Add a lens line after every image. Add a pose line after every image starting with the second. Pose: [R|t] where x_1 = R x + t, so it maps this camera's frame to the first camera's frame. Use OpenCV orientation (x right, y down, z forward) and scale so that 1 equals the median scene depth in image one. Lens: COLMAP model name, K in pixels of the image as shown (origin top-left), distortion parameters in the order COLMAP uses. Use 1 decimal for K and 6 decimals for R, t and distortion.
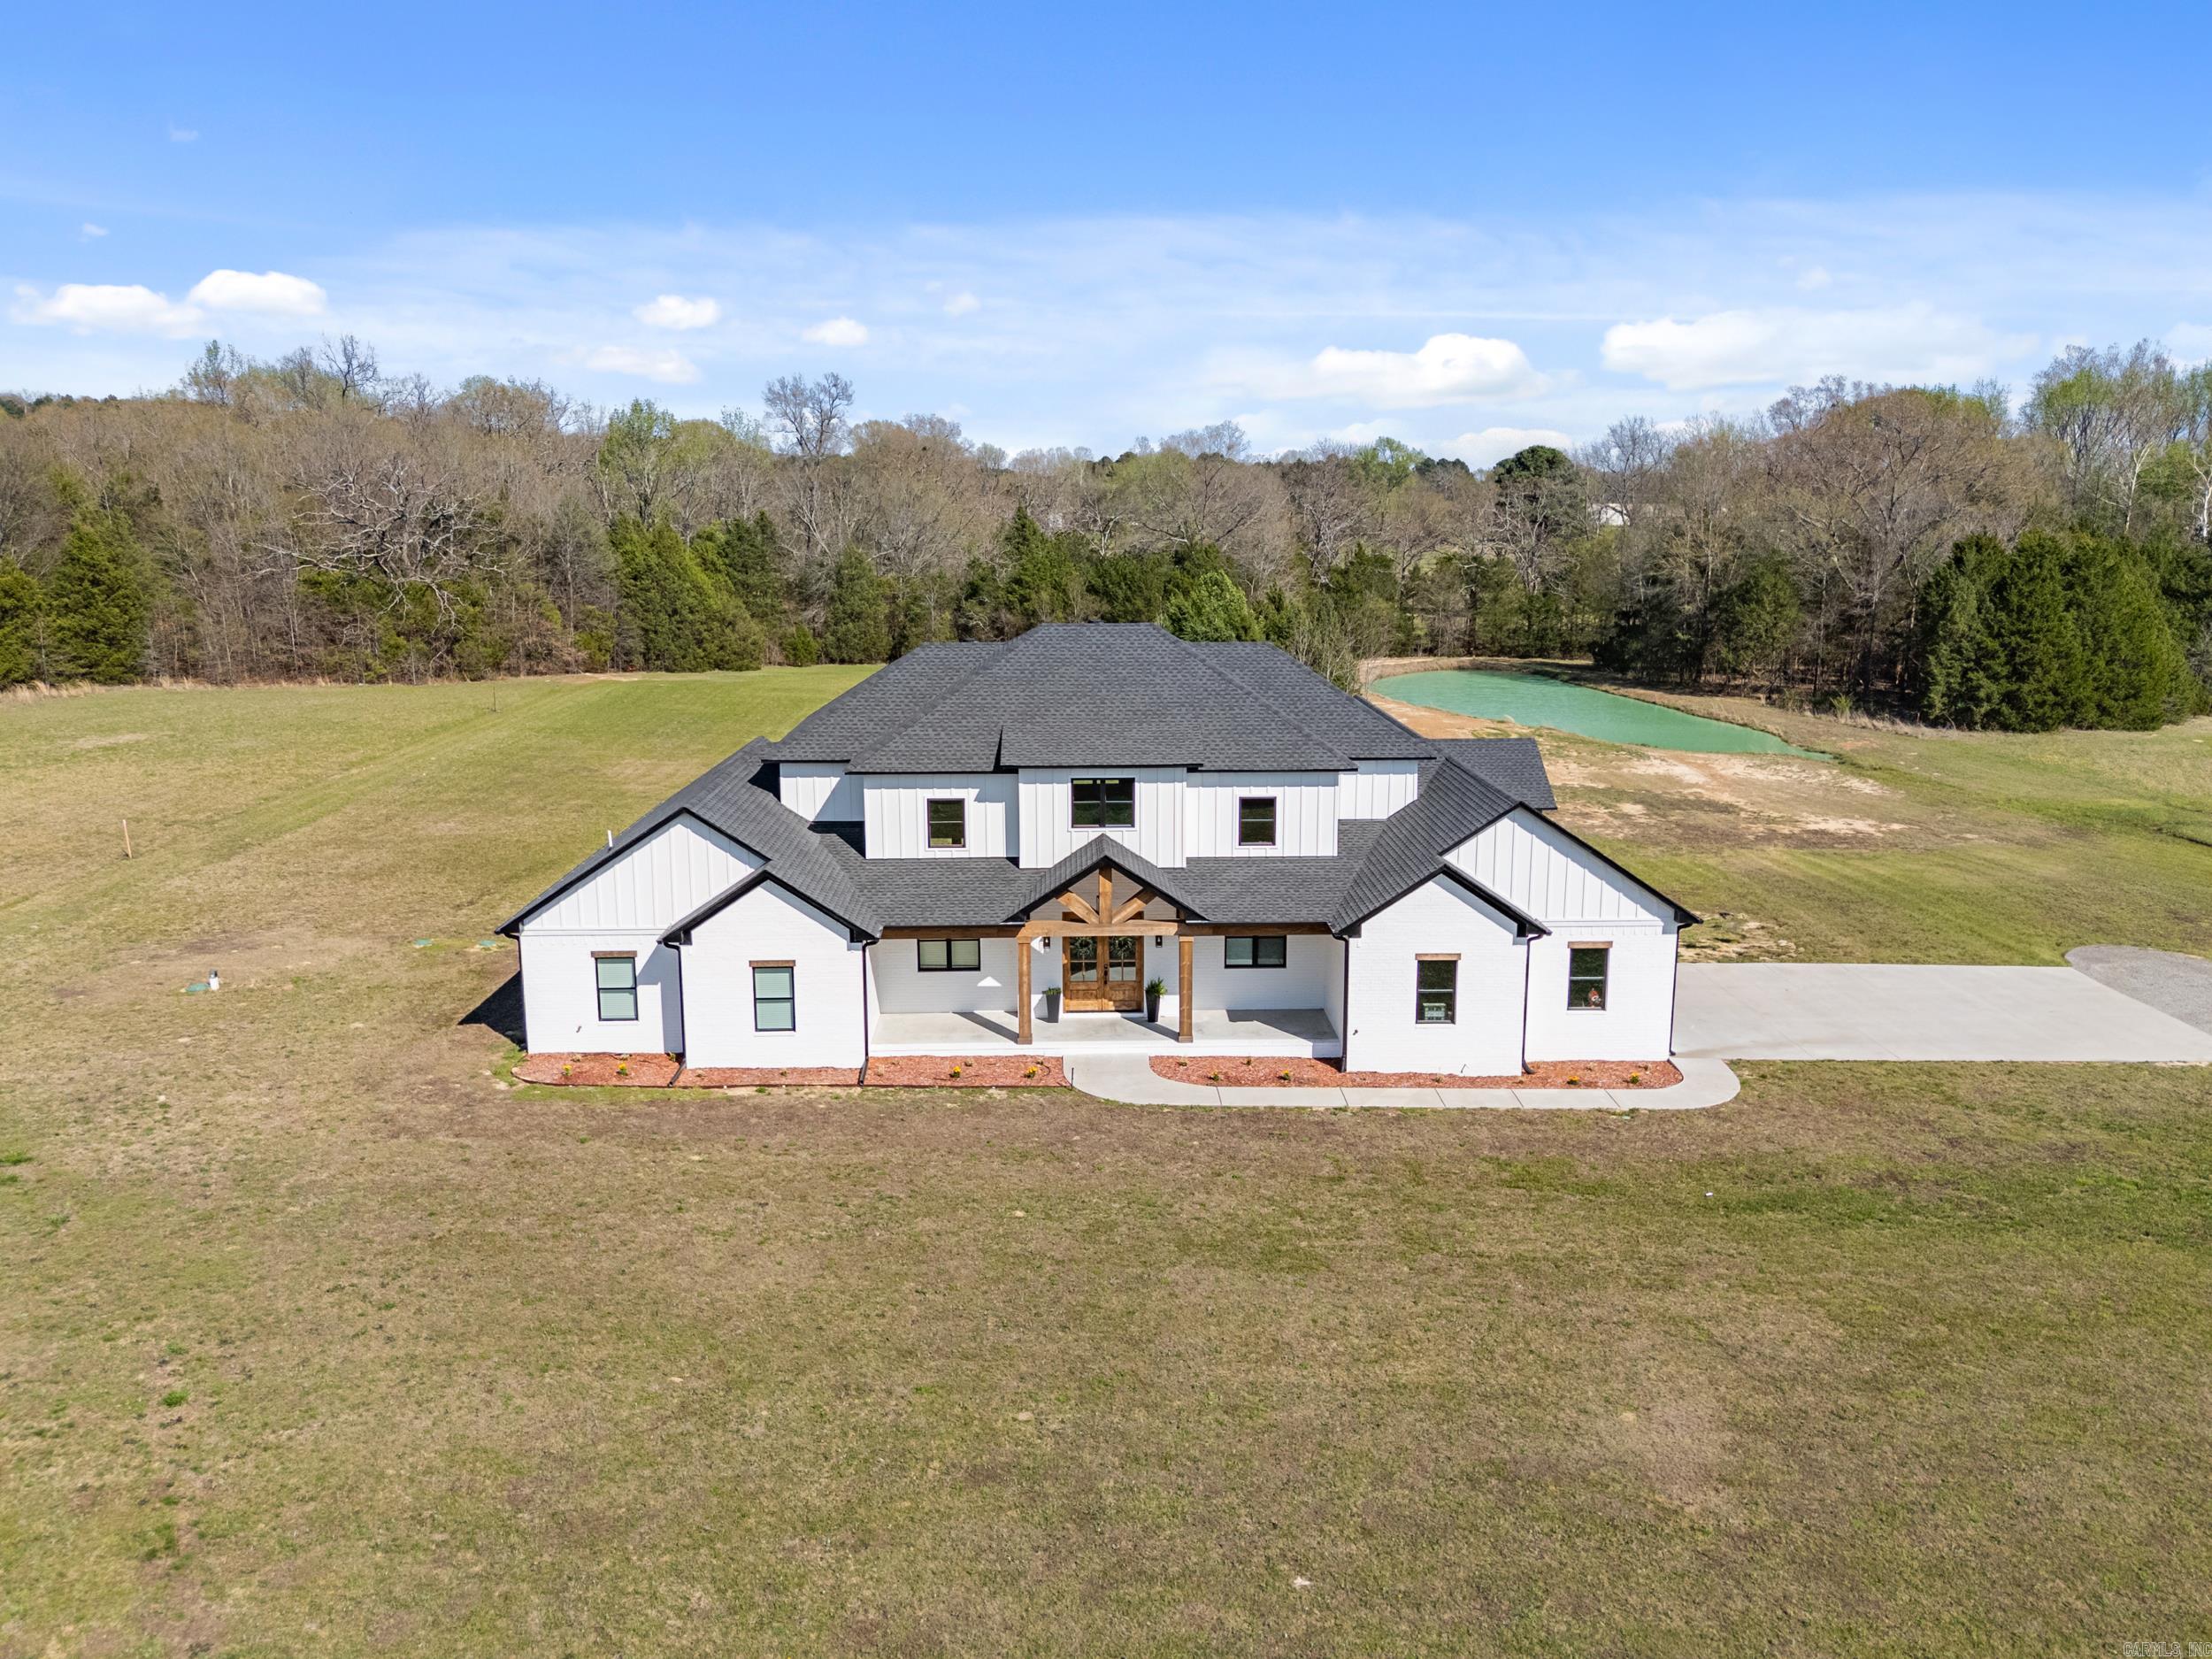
lens RADIAL K [[1609.4, 0, 1106.0], [0, 1609.4, 829.5], [0, 0, 1]] dist [0.076532, -0.098819]
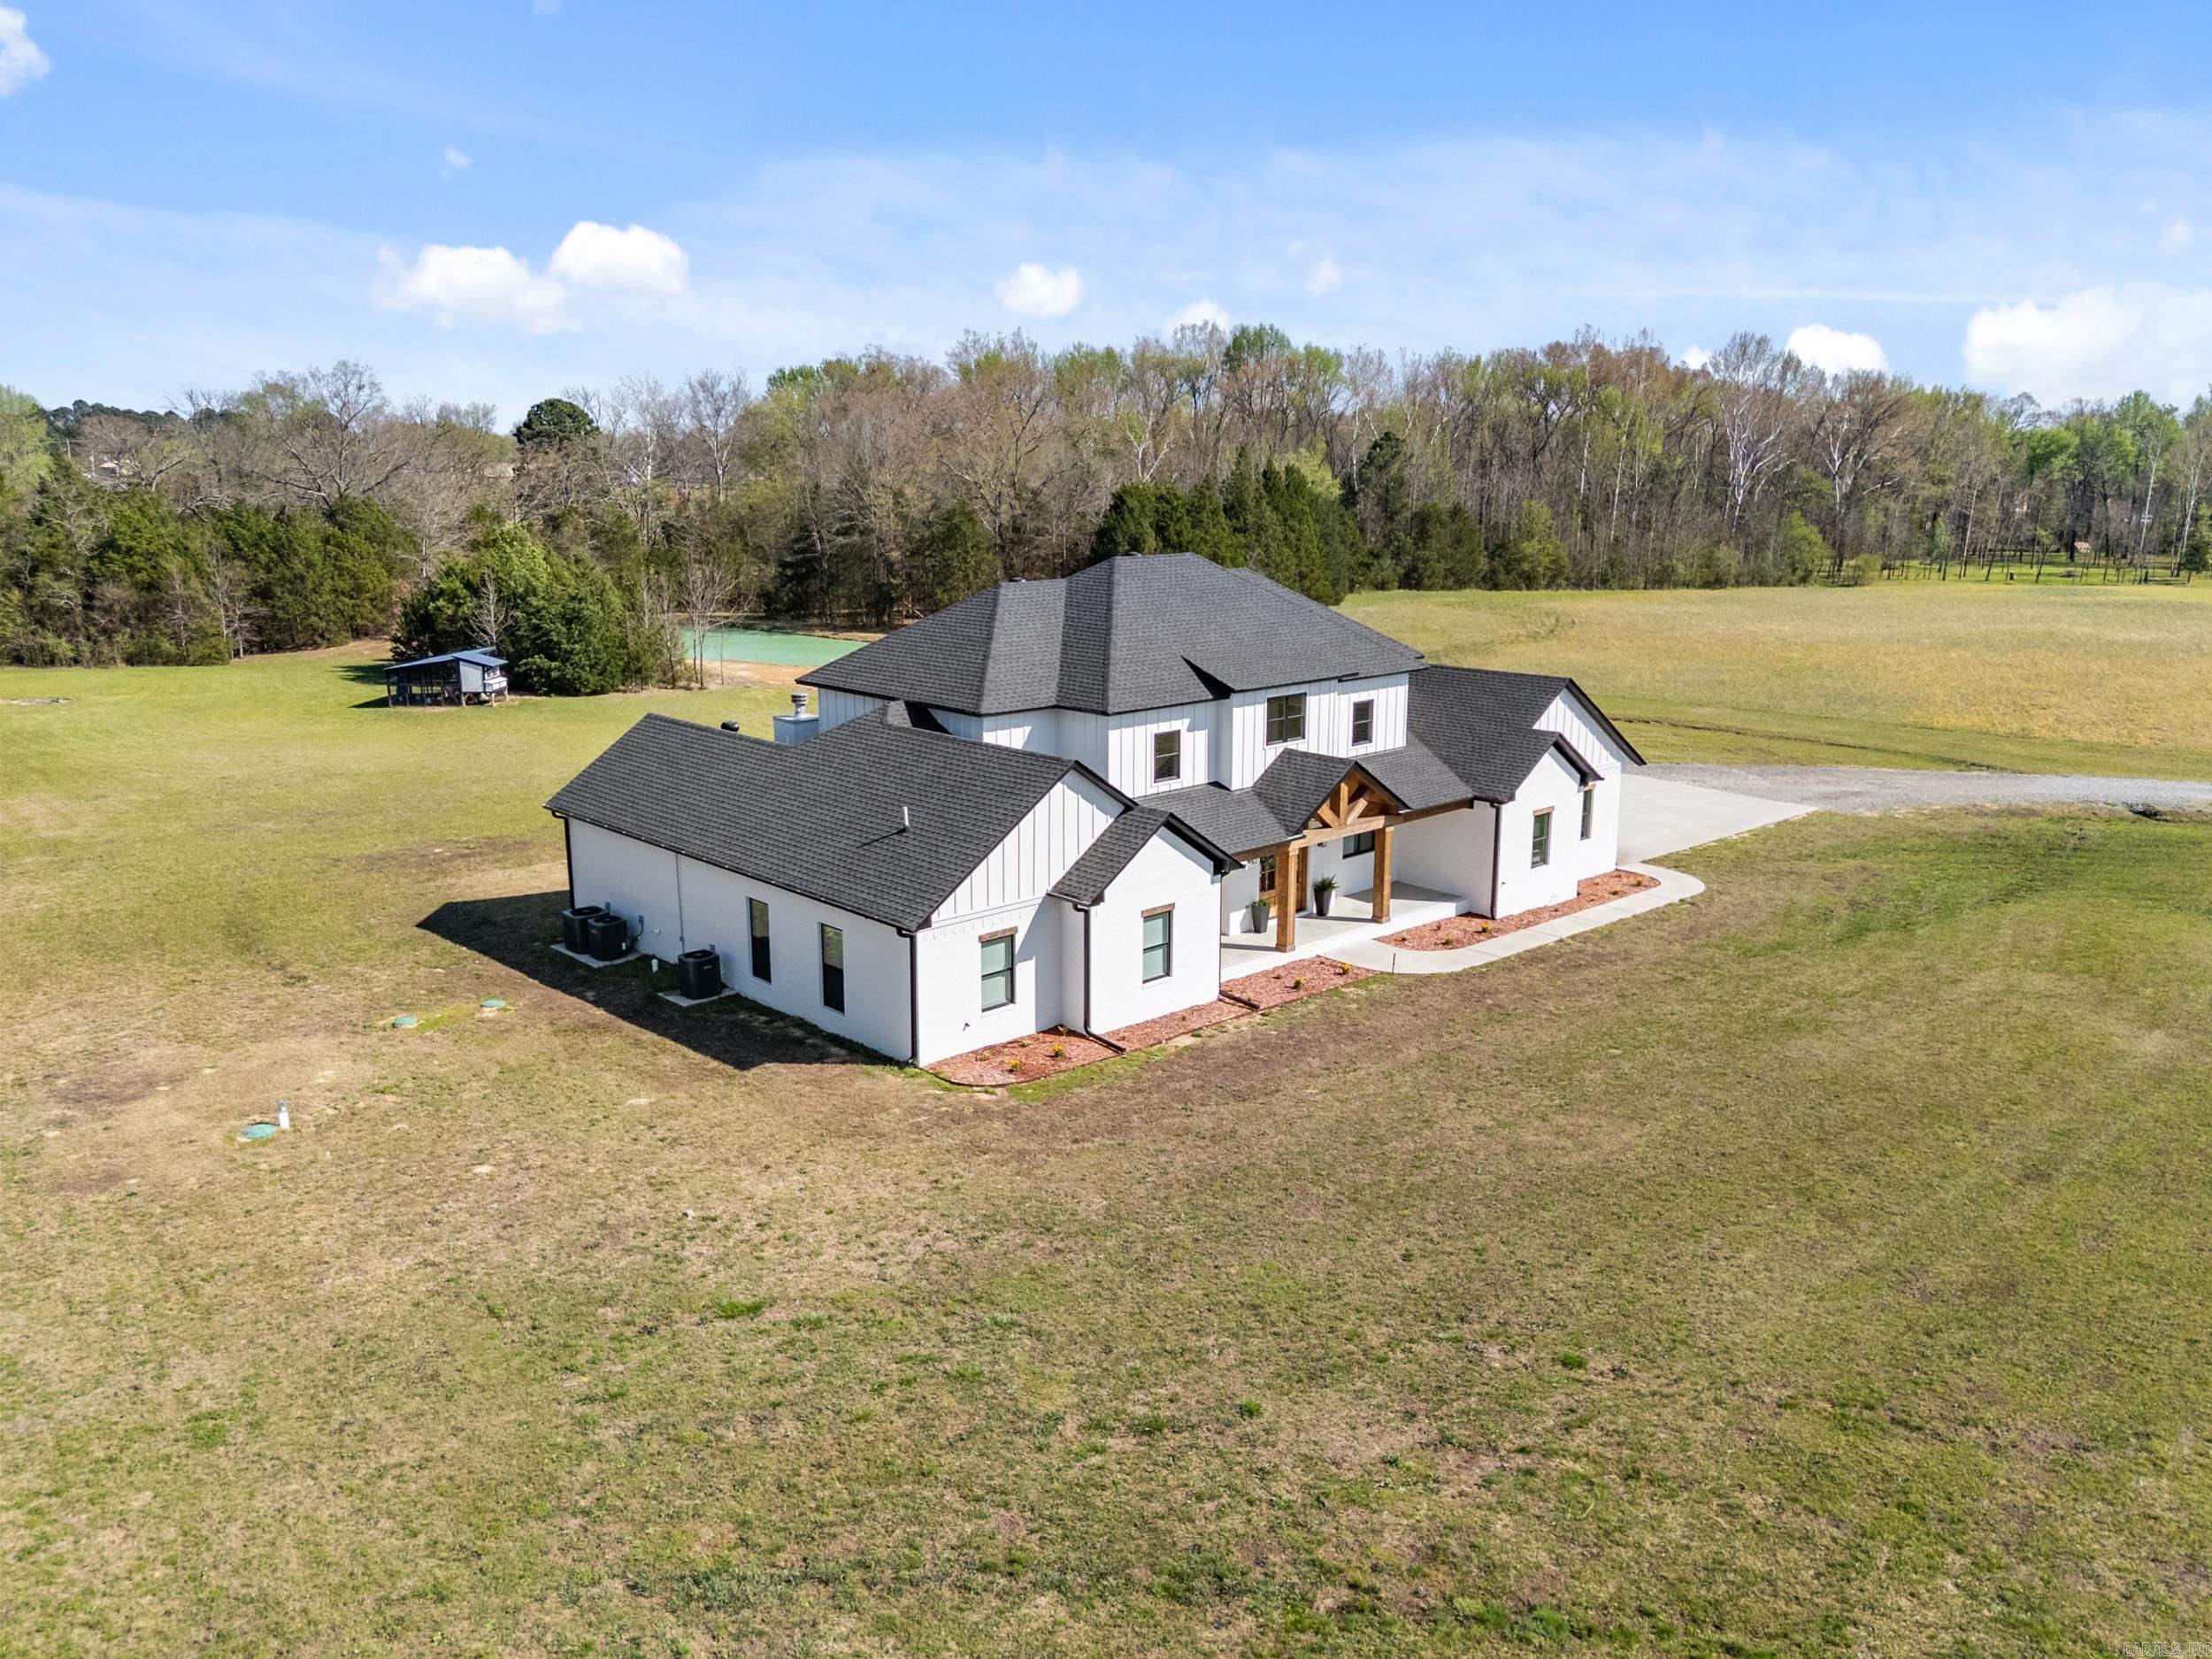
lens RADIAL K [[1609.4, 0, 1106.0], [0, 1609.4, 829.5], [0, 0, 1]] dist [0.076532, -0.098819]
pose [[0.764111, -0.147920, 0.627897, -0.816417], [0.134406, 0.988500, 0.069308, -0.035766], [-0.630928, 0.031434, 0.775205, 0.265105]]
